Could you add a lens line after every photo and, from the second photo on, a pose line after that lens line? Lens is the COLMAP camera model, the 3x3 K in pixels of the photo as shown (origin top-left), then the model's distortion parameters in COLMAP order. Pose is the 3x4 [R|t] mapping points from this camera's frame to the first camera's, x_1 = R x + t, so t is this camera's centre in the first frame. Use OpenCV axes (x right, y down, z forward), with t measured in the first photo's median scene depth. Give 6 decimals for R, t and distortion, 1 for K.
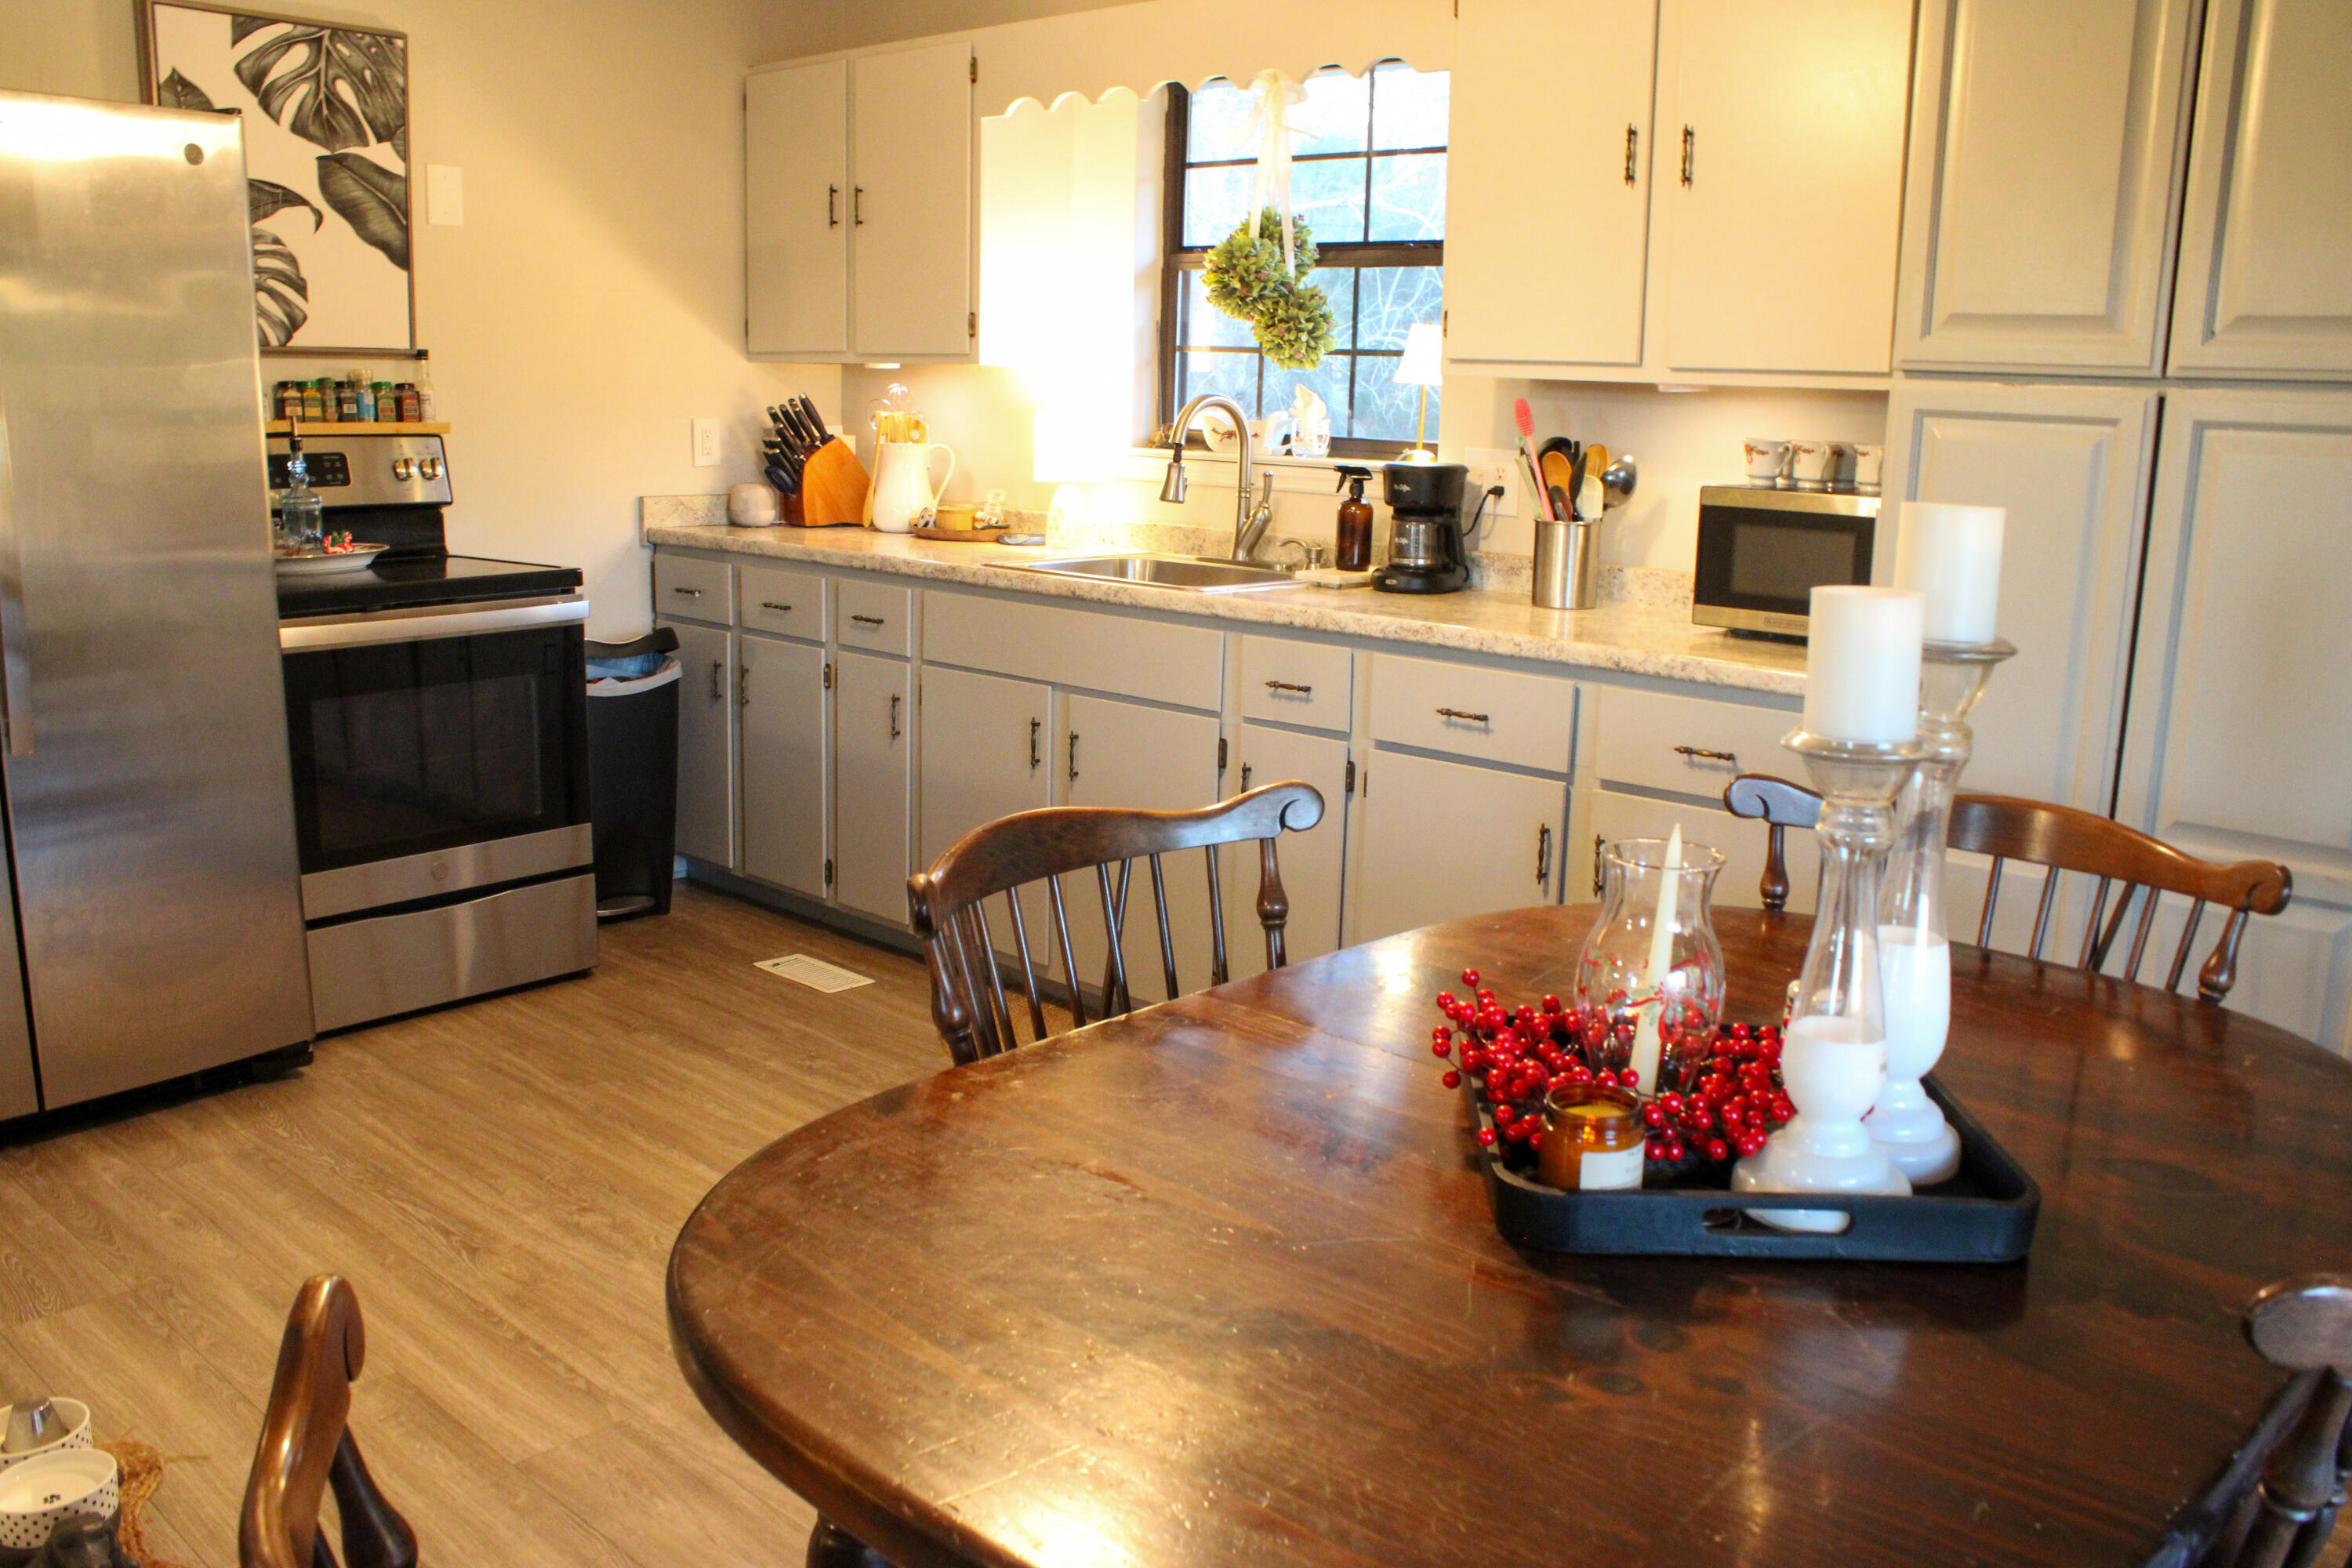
lens RADIAL K [[2029.6, 0, 1162.7], [0, 2029.6, 835.4], [0, 0, 1]] dist [-0.170092, 0.144914]
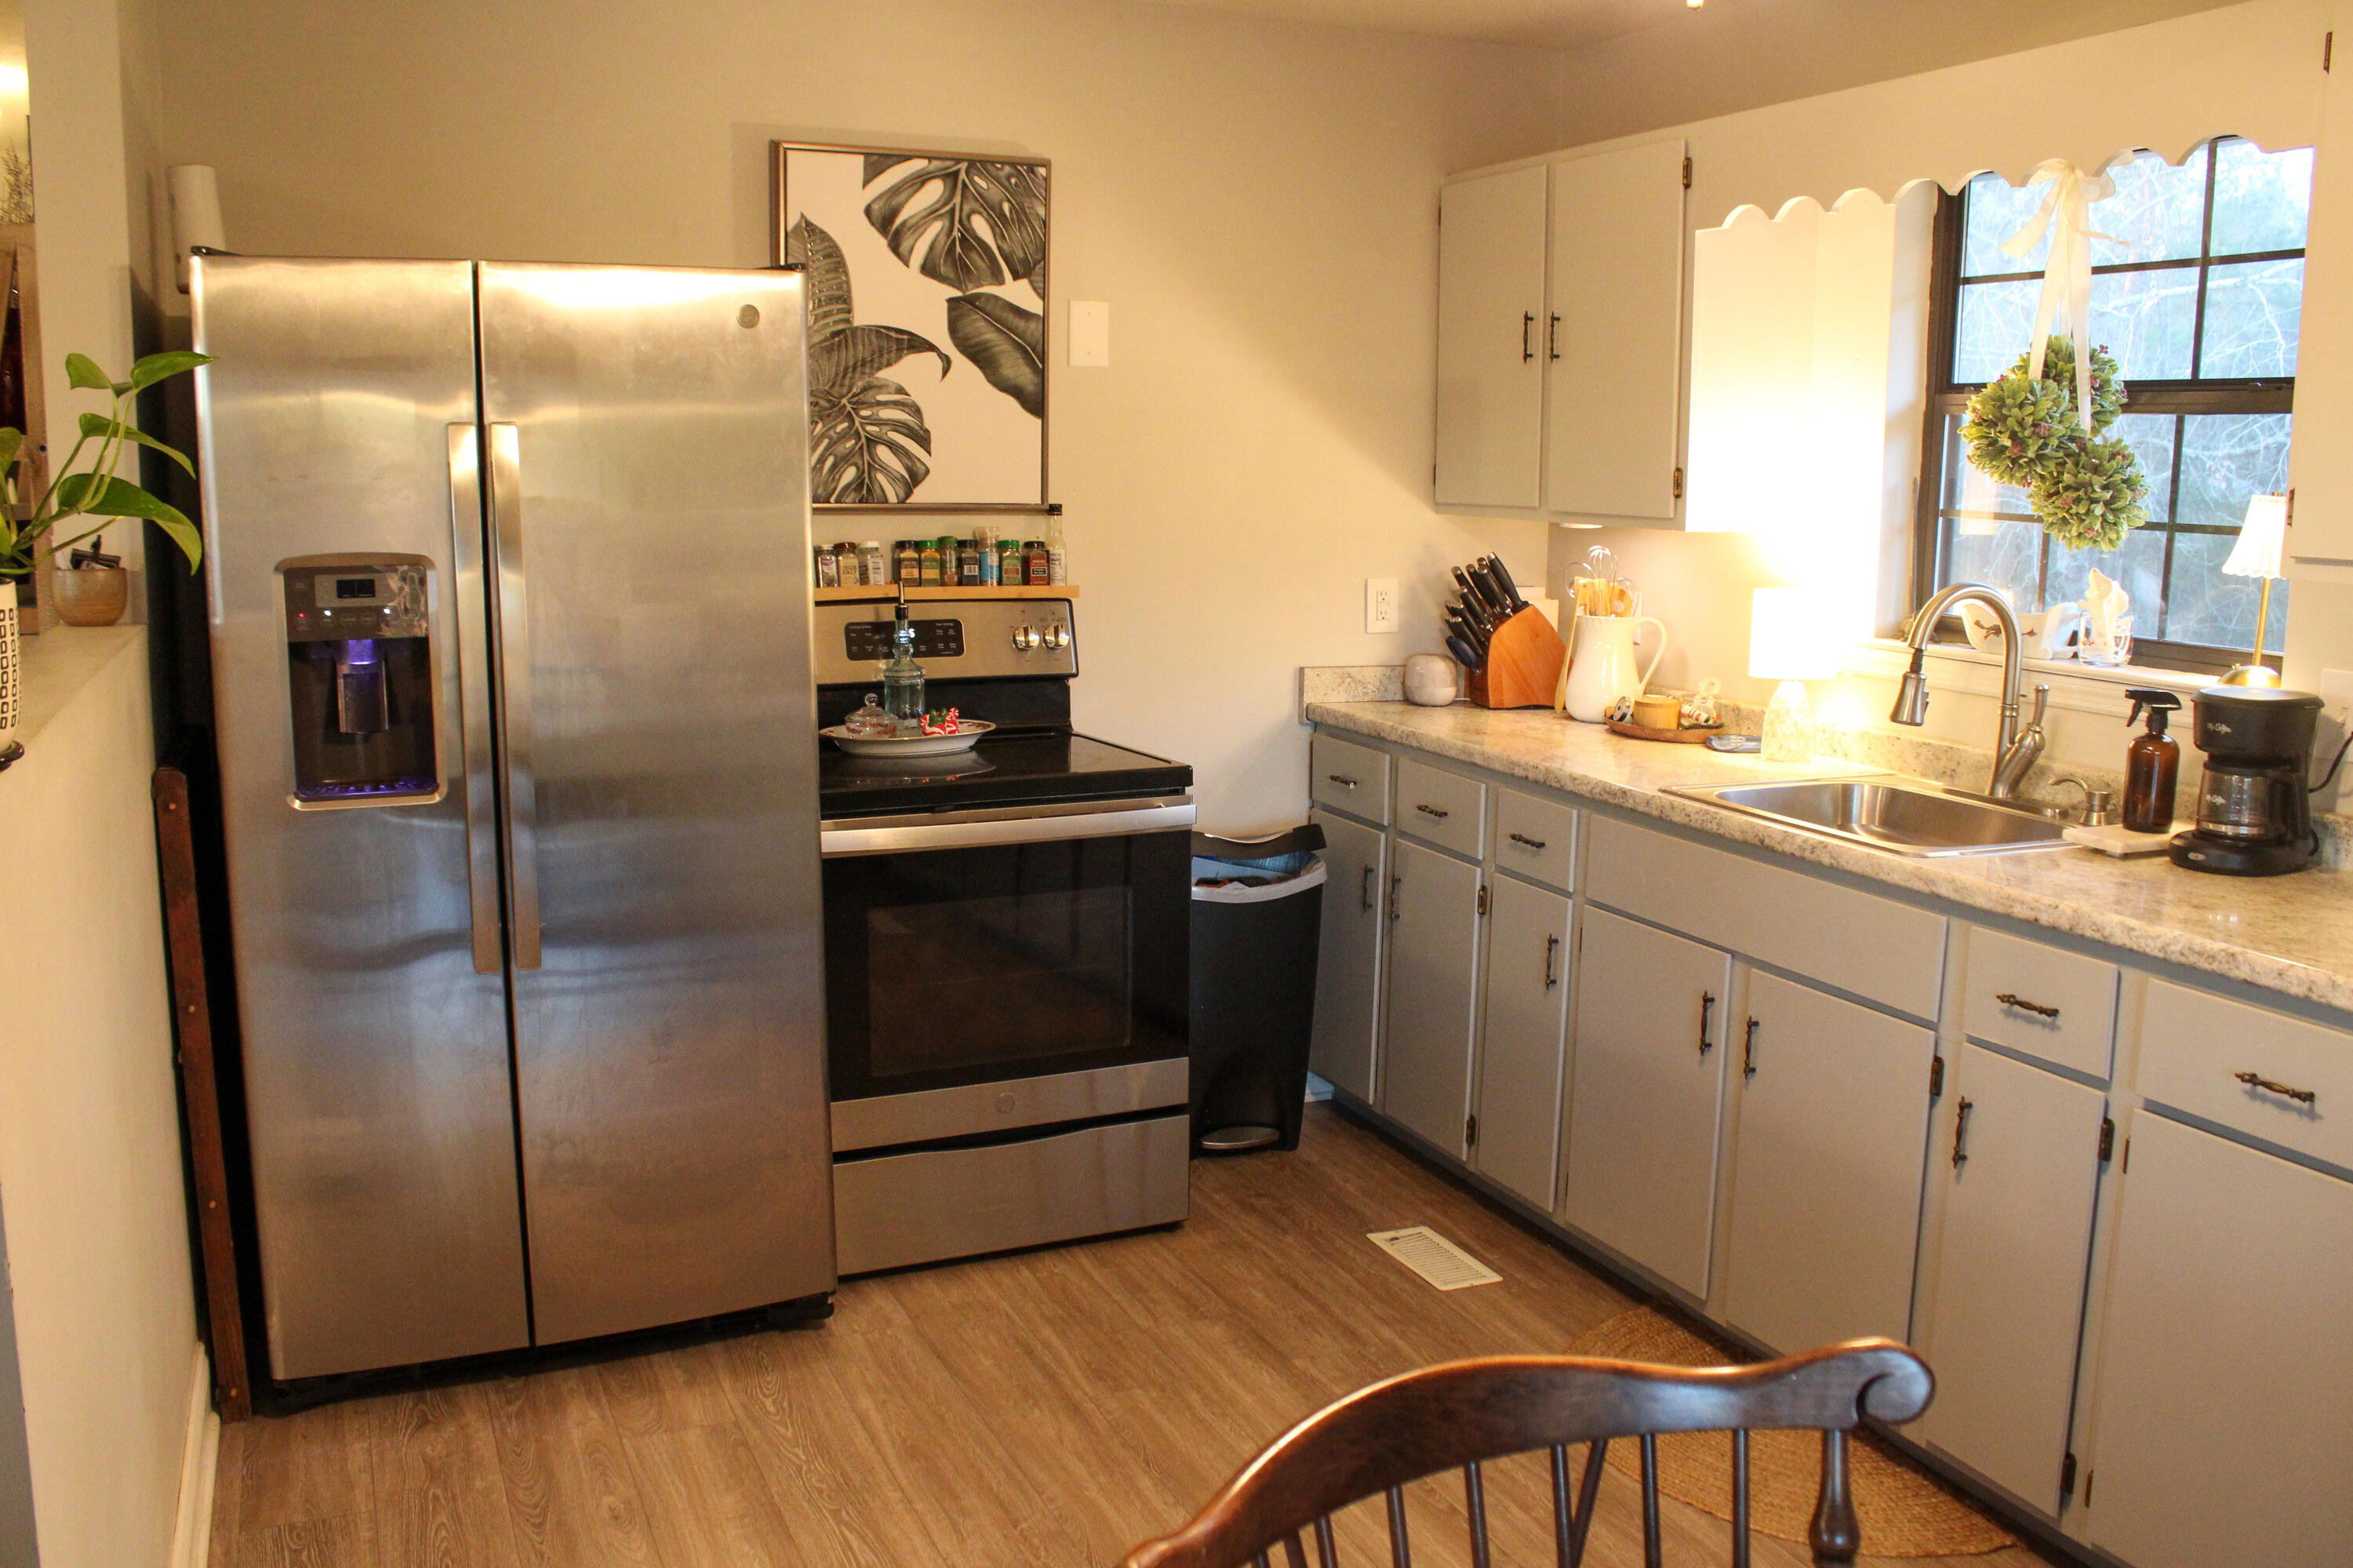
lens RADIAL K [[2030.6, 0, 1171.7], [0, 2030.6, 787.3], [0, 0, 1]] dist [-0.170092, 0.144914]
pose [[0.913687, 0.052990, -0.402949, 0.054736], [-0.076620, 0.996144, -0.042738, -0.085449], [0.399131, 0.069923, 0.914224, 0.192523]]
